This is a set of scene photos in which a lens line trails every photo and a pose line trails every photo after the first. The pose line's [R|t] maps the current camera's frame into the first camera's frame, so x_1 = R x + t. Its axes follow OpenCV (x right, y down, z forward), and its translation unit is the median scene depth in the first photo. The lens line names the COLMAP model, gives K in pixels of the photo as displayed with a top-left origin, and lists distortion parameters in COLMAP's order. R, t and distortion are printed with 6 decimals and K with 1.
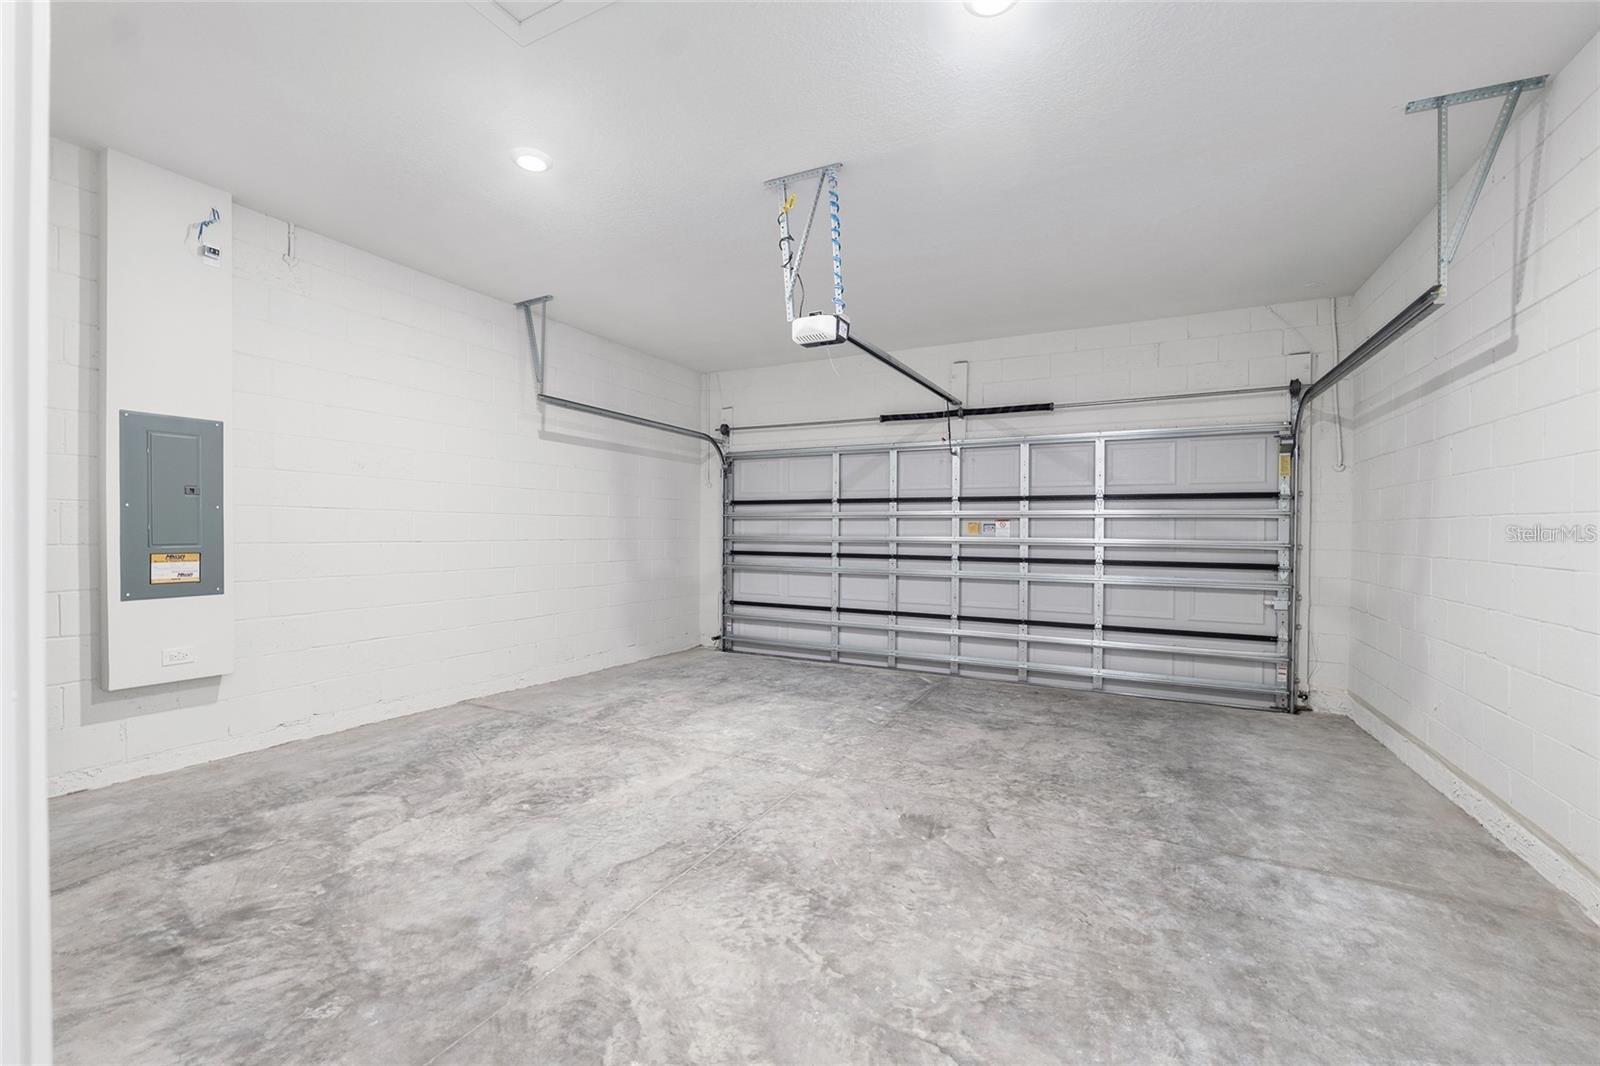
lens RADIAL K [[650.6, 0, 794.7], [0, 650.6, 537.2], [0, 0, 1]] dist [-0.013030, 0.000852]
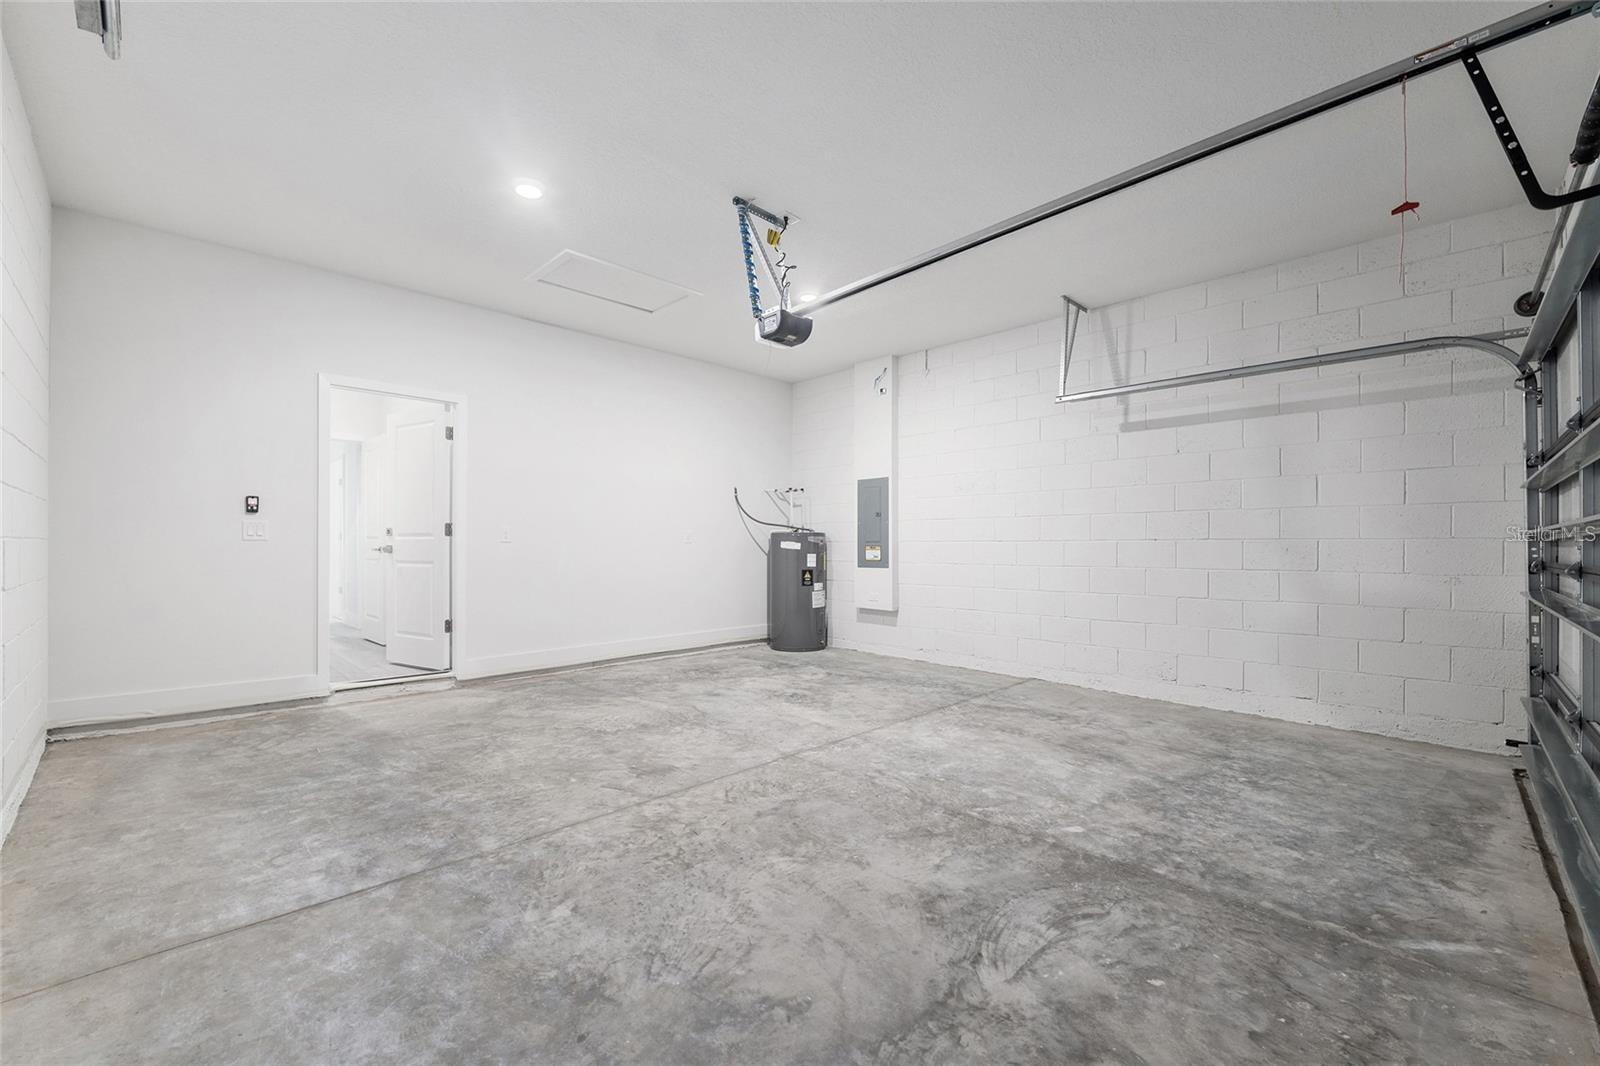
lens RADIAL K [[650.6, 0, 794.7], [0, 650.6, 537.2], [0, 0, 1]] dist [-0.013030, 0.000852]
pose [[-0.301141, -0.023707, -0.953285, 1.032797], [-0.012758, 0.999702, -0.020831, 0.041949], [0.953494, 0.005888, -0.301353, 1.328911]]
